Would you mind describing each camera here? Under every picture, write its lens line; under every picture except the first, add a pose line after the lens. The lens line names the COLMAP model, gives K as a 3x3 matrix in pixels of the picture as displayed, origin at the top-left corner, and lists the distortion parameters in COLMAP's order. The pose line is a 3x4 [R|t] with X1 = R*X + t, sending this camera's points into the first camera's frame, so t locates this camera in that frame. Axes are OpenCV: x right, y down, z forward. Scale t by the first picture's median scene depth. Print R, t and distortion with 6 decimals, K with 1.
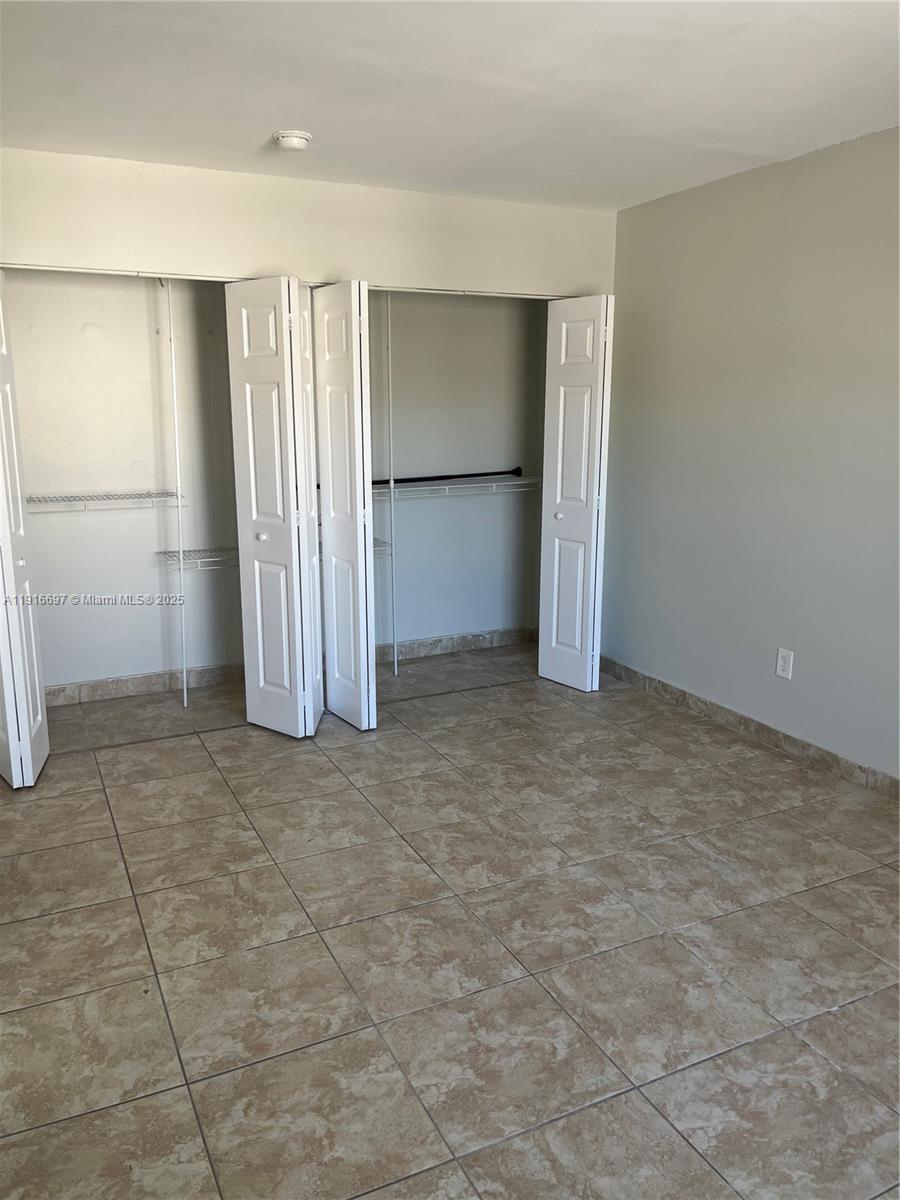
lens RADIAL K [[912.8, 0, 451.0], [0, 912.8, 598.8], [0, 0, 1]] dist [0.003485, -0.034533]
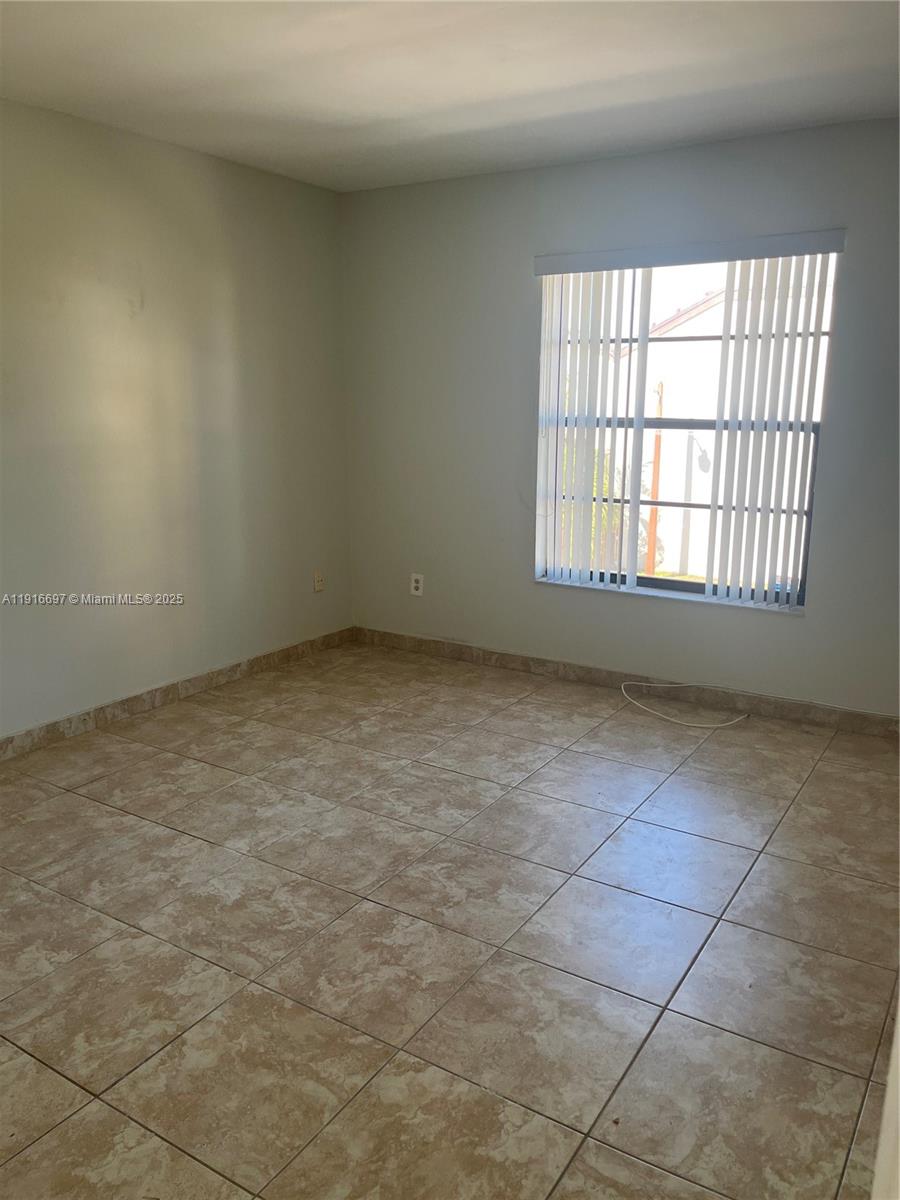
lens RADIAL K [[912.8, 0, 449.6], [0, 912.8, 599.6], [0, 0, 1]] dist [0.003485, -0.034533]
pose [[-0.523219, -0.191116, 0.830492, -0.739393], [0.176445, 0.929117, 0.324975, -0.233638], [-0.833732, 0.316569, -0.452410, 1.198854]]
